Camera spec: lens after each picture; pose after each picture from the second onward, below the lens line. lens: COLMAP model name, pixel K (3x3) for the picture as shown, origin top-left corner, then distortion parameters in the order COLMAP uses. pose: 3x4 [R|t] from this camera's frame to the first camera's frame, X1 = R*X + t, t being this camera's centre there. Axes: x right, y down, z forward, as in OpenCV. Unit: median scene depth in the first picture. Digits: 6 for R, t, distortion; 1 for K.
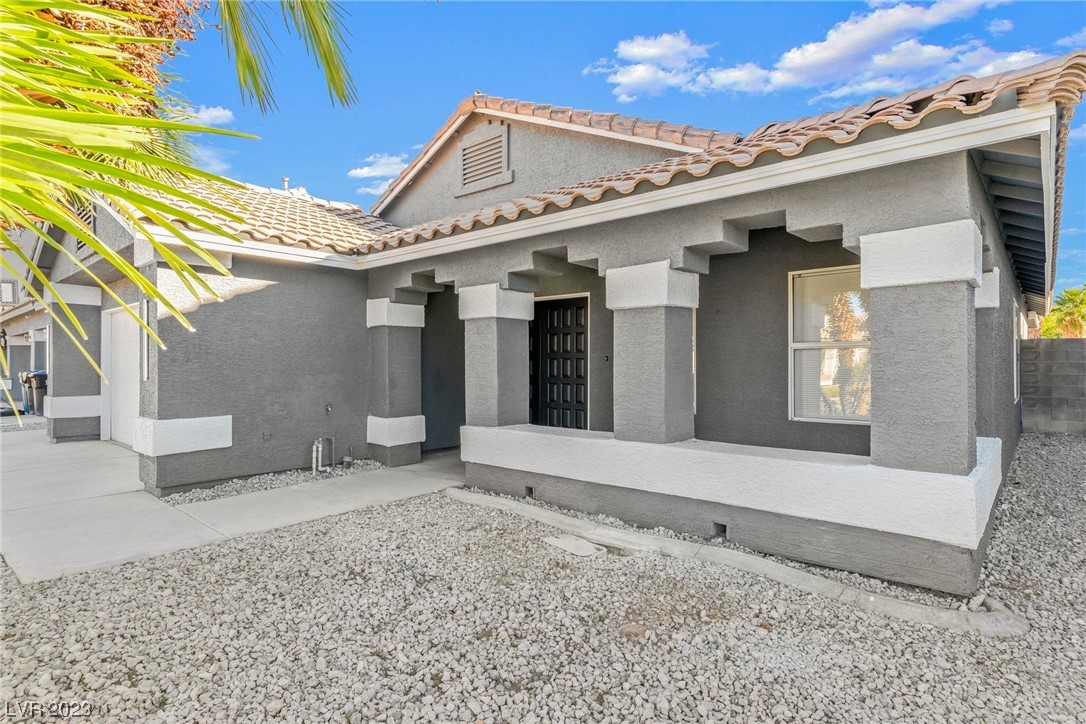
lens RADIAL K [[566.9, 0, 541.3], [0, 566.9, 355.2], [0, 0, 1]] dist [-0.000115, -0.000360]
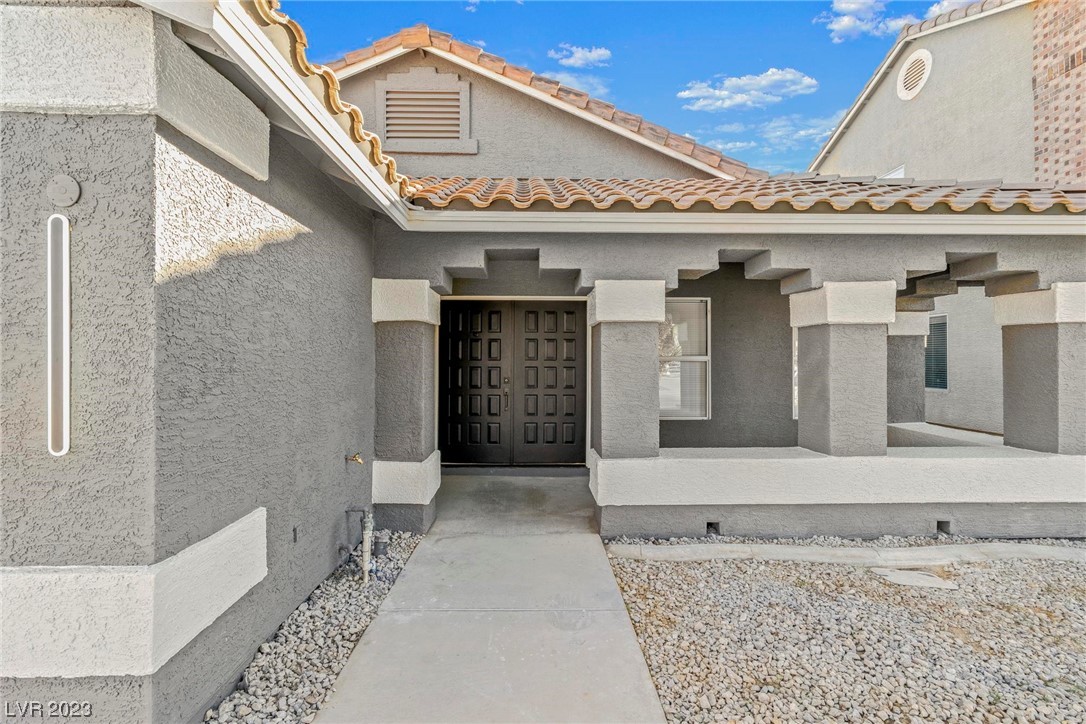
lens RADIAL K [[498.7, 0, 550.6], [0, 498.7, 357.6], [0, 0, 1]] dist [0.002558, 0.000088]
pose [[0.736024, 0.007314, 0.676916, -0.614118], [-0.006861, 0.999971, -0.003345, -0.012498], [-0.676920, -0.002183, 0.736053, 0.525898]]
